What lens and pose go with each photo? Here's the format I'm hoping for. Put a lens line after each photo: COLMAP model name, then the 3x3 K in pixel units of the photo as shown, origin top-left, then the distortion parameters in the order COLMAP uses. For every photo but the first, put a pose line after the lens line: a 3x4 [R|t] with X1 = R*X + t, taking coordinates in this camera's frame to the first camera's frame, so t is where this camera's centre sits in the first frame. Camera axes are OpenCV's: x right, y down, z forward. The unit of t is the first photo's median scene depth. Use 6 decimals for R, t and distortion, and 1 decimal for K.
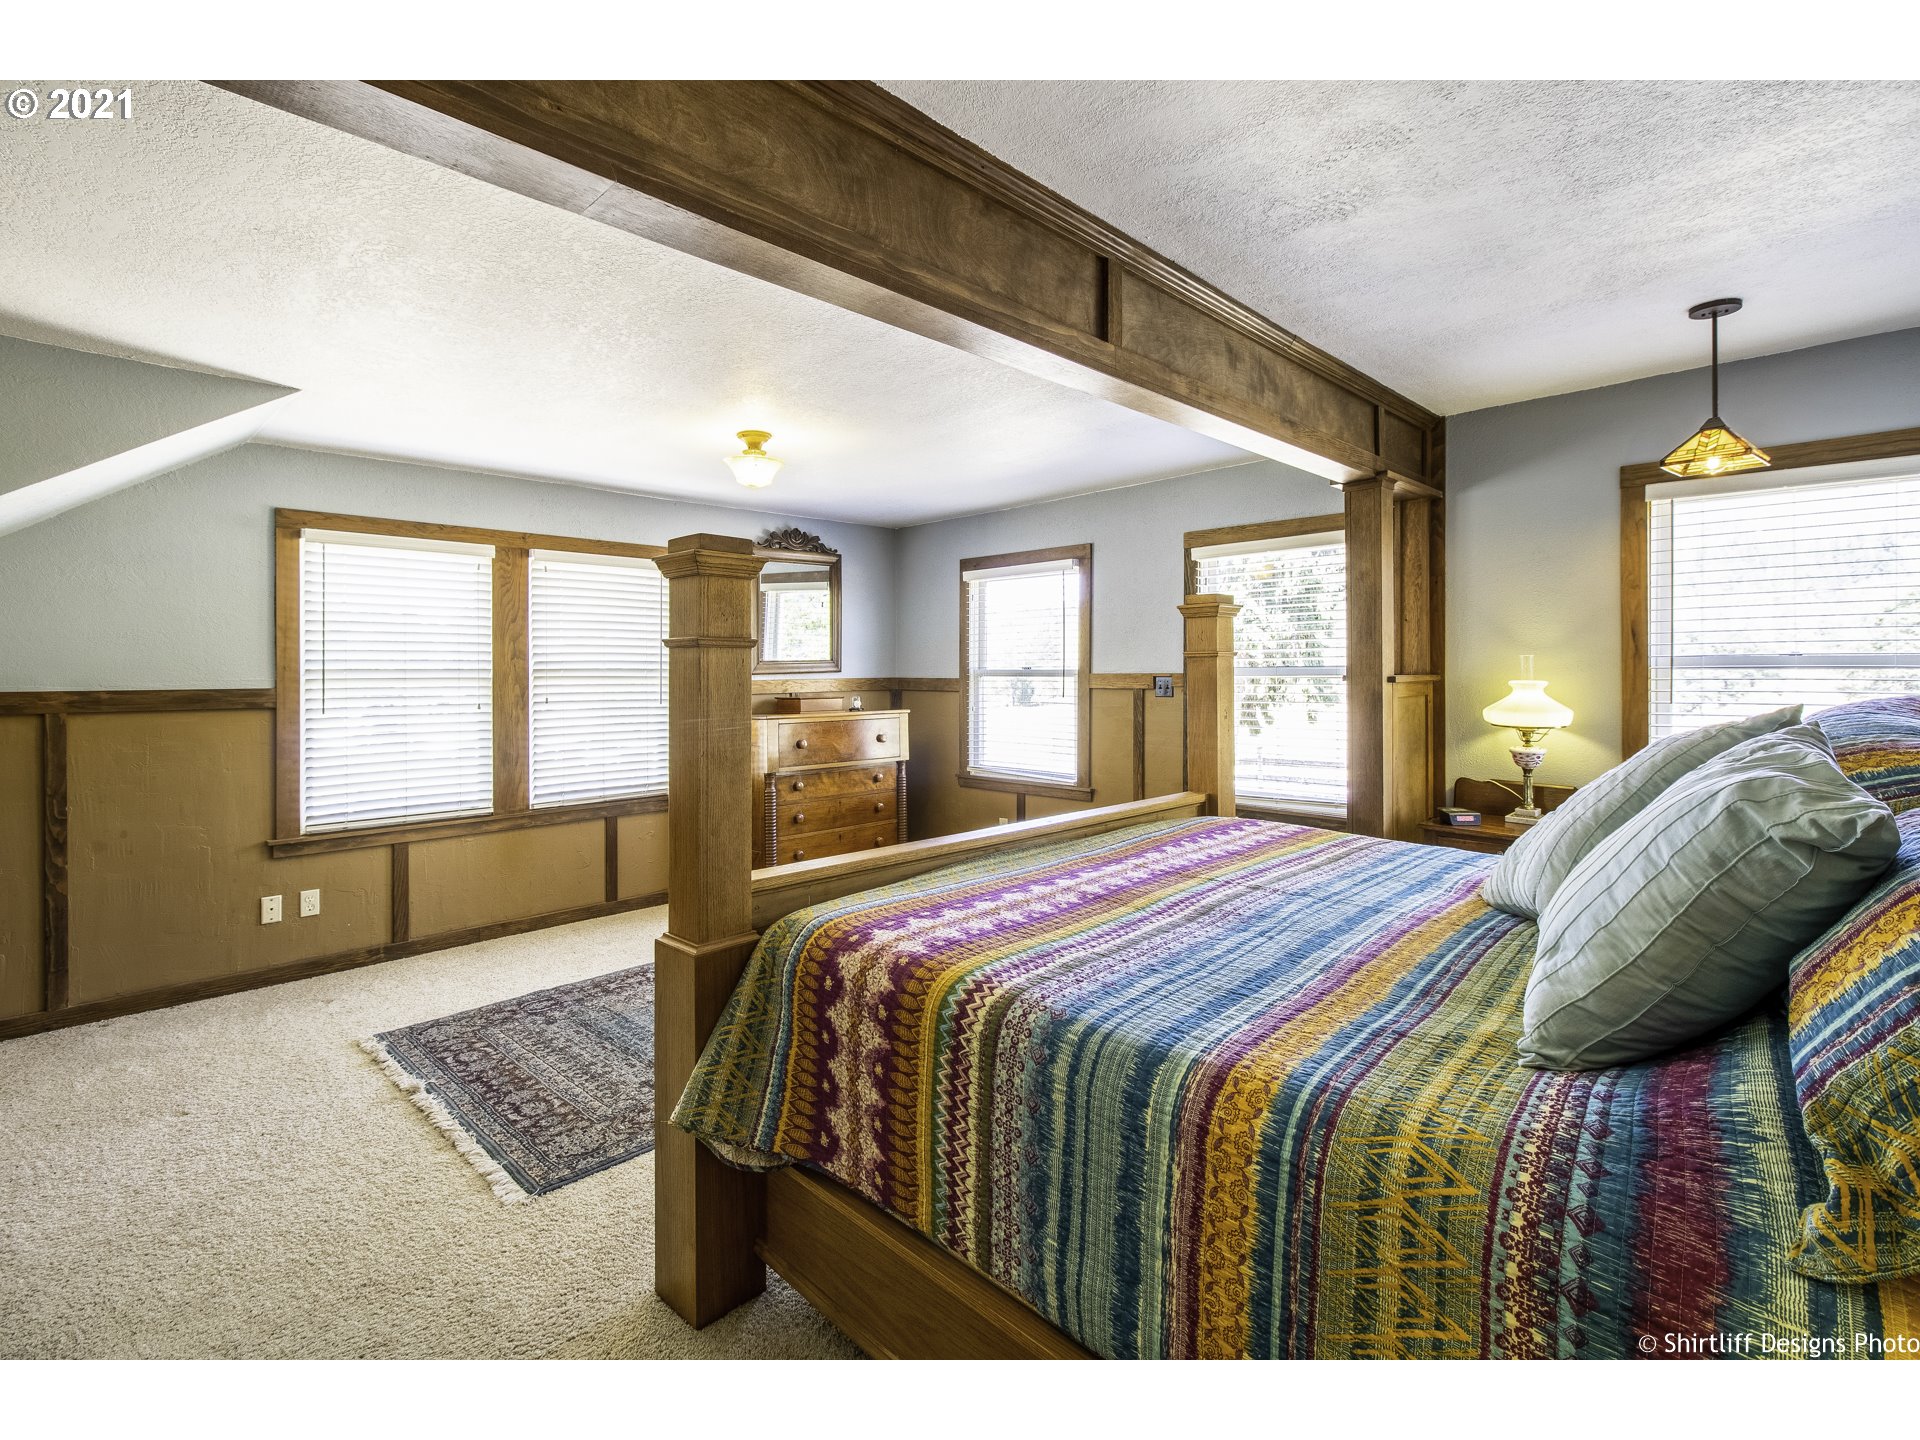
lens RADIAL K [[887.6, 0, 981.9], [0, 887.6, 667.7], [0, 0, 1]] dist [-0.000442, 0.000409]
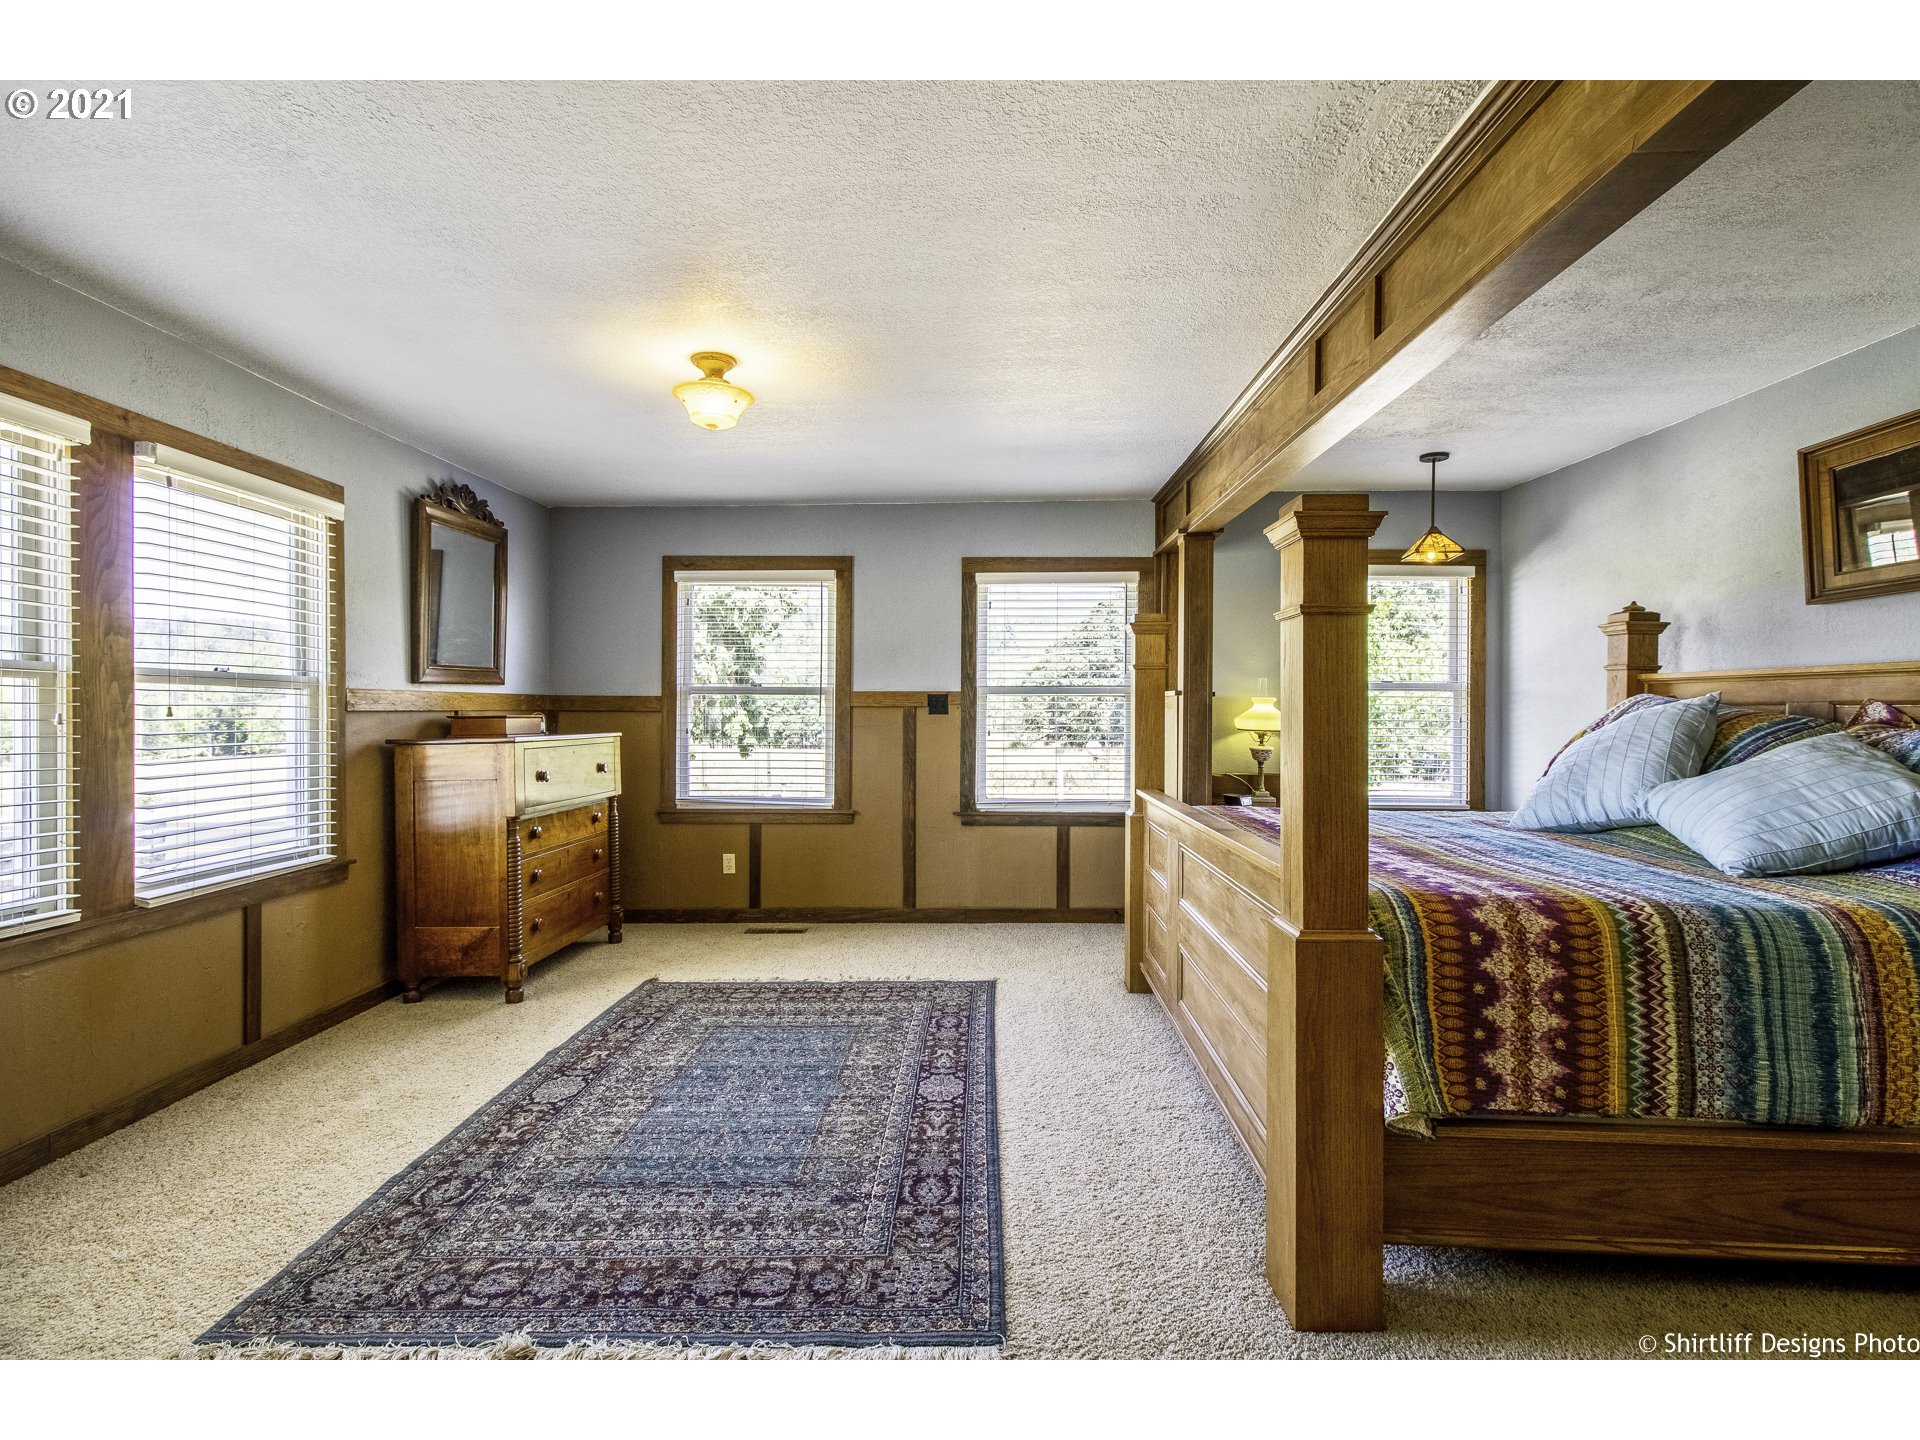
lens RADIAL K [[887.6, 0, 962.5], [0, 887.6, 717.6], [0, 0, 1]] dist [-0.000442, 0.000409]
pose [[0.740157, 0.003332, 0.672426, -0.856822], [-0.009058, 0.999946, 0.005016, 0.057749], [-0.672373, -0.009803, 0.740148, 0.400184]]
